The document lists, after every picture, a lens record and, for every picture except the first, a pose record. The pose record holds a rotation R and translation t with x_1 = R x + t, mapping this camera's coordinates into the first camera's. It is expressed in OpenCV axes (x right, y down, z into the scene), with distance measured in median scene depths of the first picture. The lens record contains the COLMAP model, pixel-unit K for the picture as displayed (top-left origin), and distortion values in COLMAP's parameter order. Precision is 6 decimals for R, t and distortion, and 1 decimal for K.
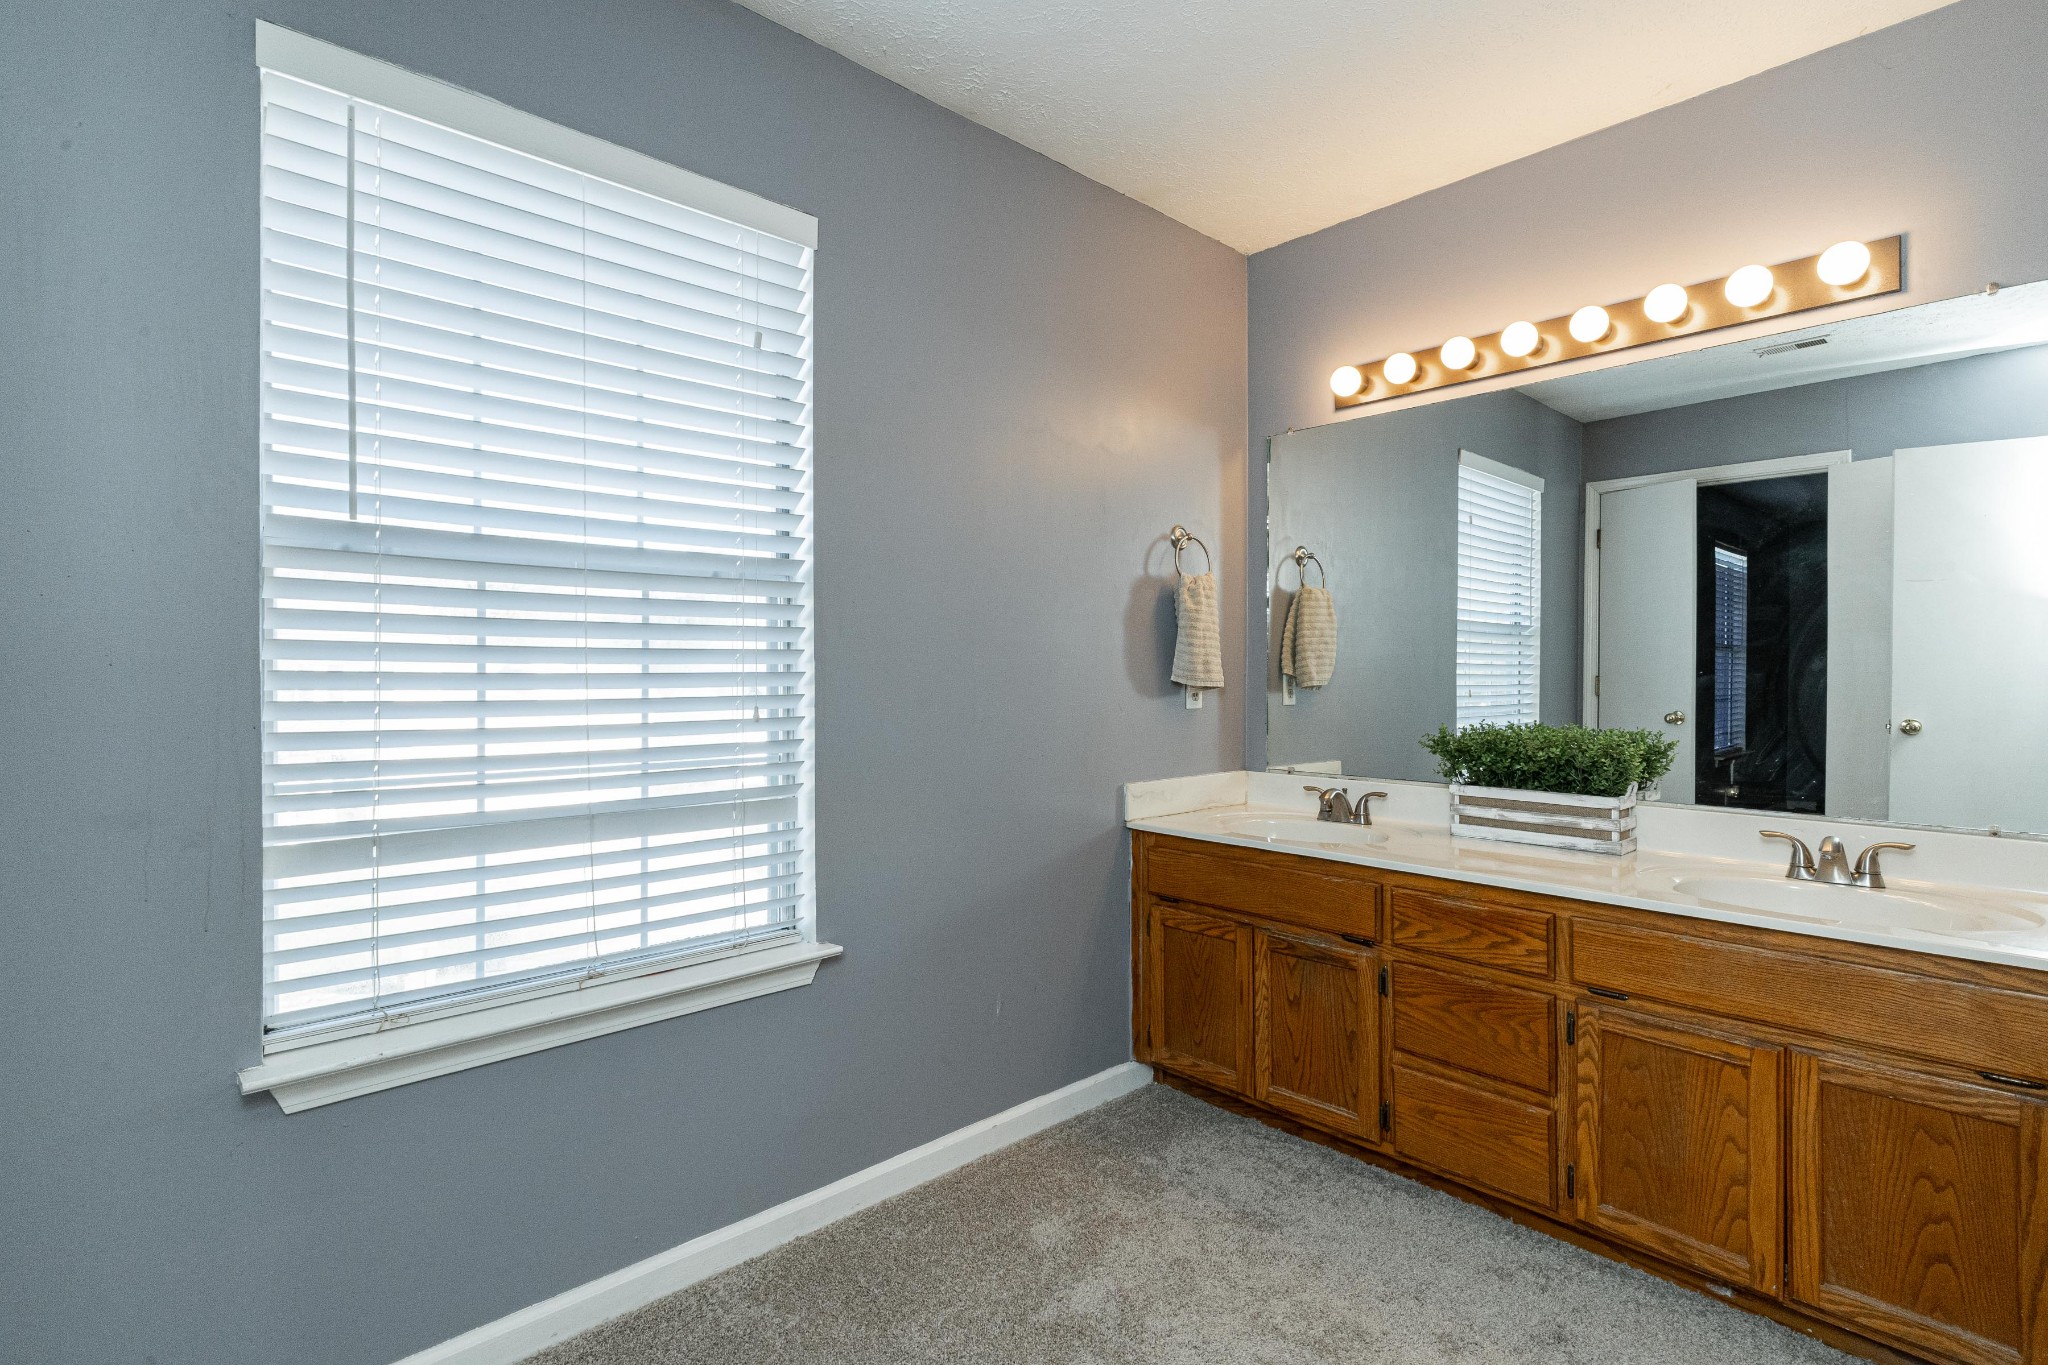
lens RADIAL K [[984.3, 0, 1036.7], [0, 984.3, 687.1], [0, 0, 1]] dist [-0.001810, -0.000517]
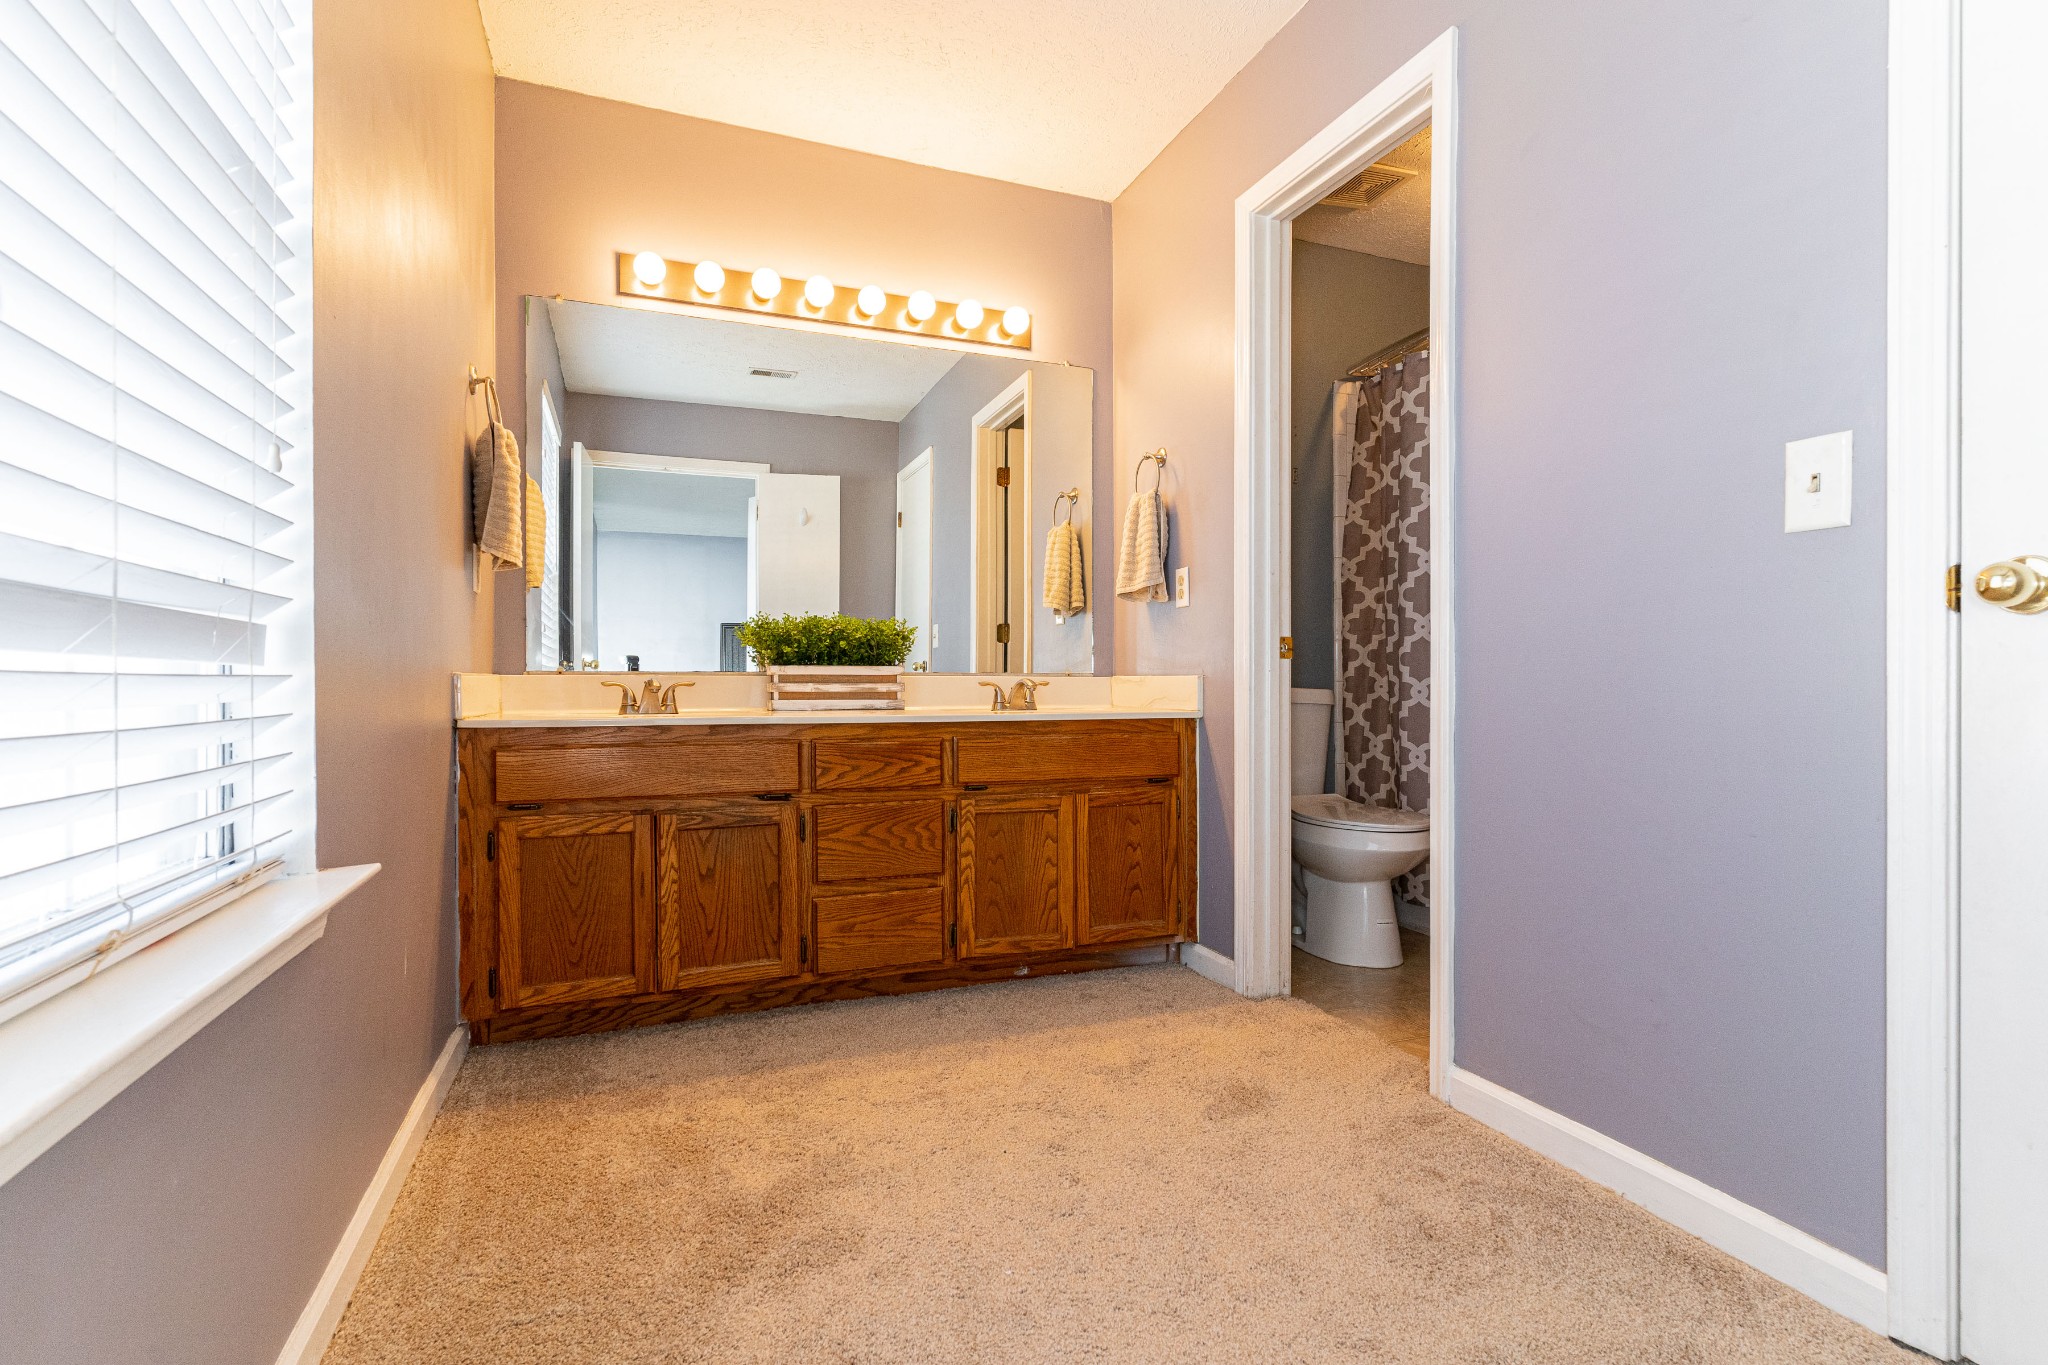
lens RADIAL K [[984.3, 0, 1036.7], [0, 984.3, 687.1], [0, 0, 1]] dist [-0.001810, -0.000517]
pose [[0.361971, -0.003685, 0.932182, -0.621049], [0.014657, 0.999891, -0.001739, 0.155345], [-0.932074, 0.014292, 0.361986, 0.371634]]
